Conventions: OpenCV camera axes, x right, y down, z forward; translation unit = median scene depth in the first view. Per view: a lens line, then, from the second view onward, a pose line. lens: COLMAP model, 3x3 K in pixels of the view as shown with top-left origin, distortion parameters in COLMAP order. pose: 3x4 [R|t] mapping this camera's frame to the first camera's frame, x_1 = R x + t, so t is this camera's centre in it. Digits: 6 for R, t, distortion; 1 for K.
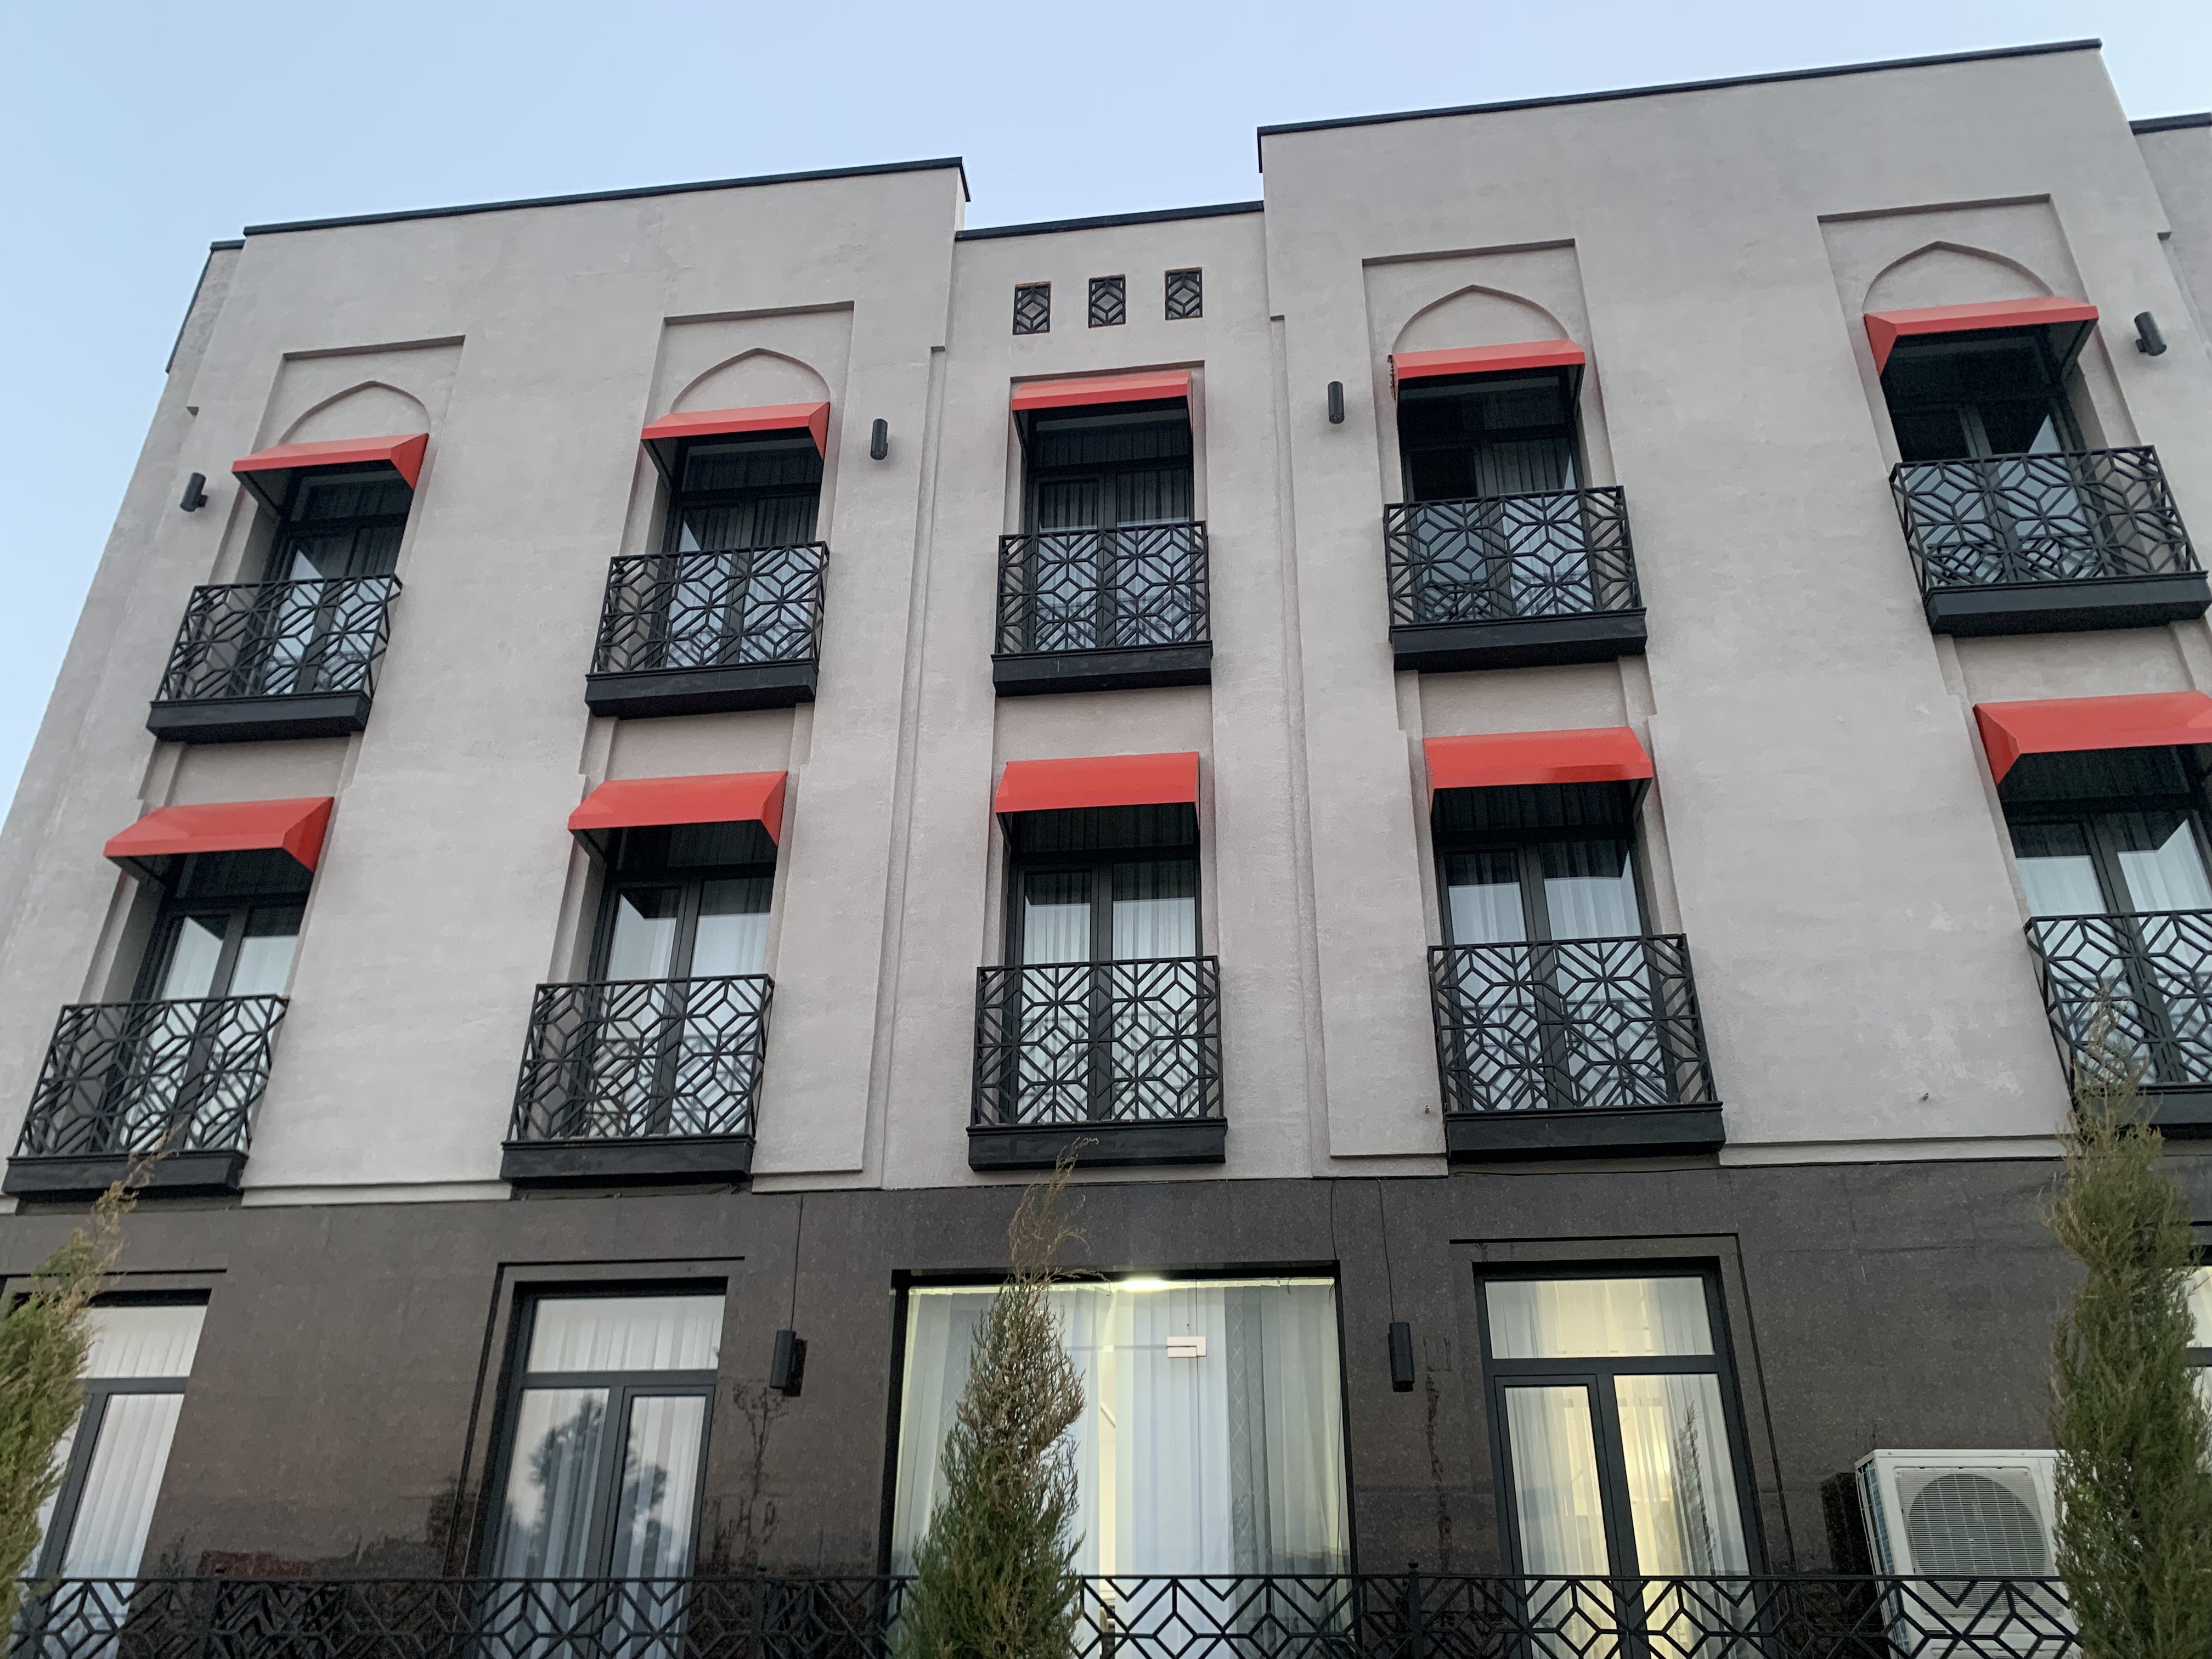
lens RADIAL K [[1677.5, 0, 1109.8], [0, 1677.5, 827.7], [0, 0, 1]] dist [0.004770, -0.006155]
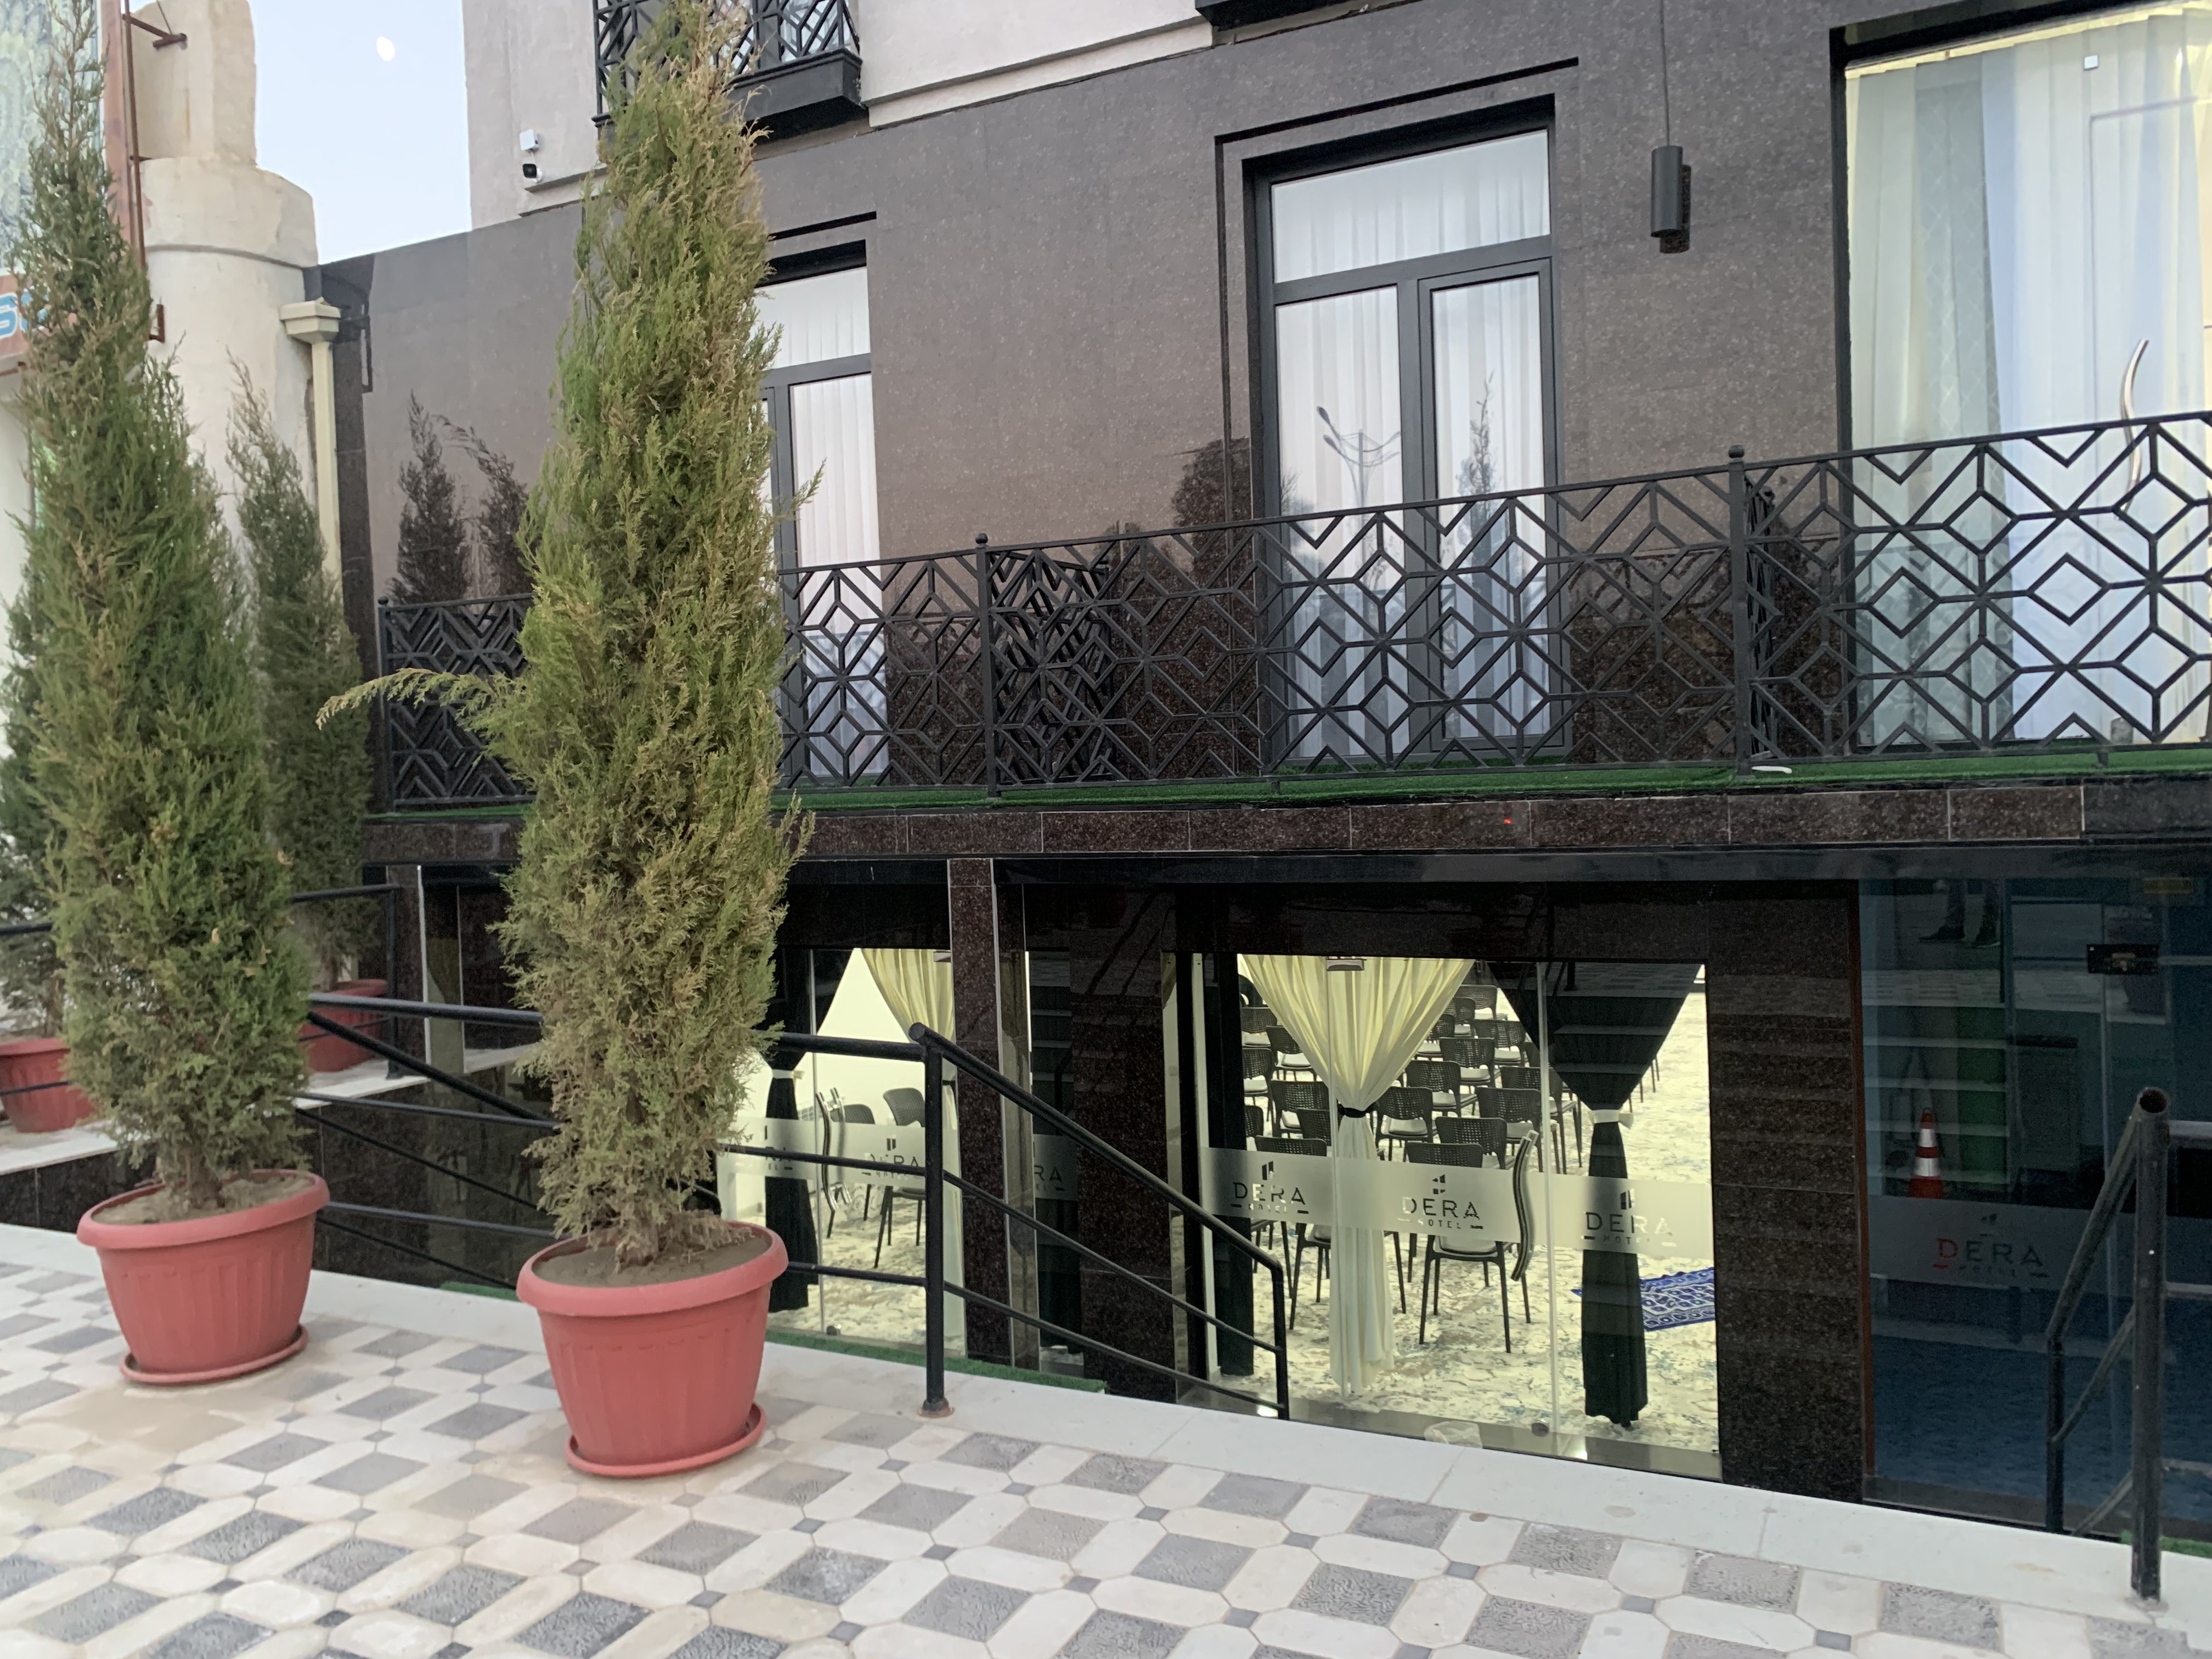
lens RADIAL K [[1677.5, 0, 1105.9], [0, 1677.5, 831.1], [0, 0, 1]] dist [0.004770, -0.006155]
pose [[0.942980, -0.031627, -0.331344, -0.181436], [0.197069, 0.855294, 0.479204, 0.161257], [0.268240, -0.517178, 0.812757, 0.253727]]
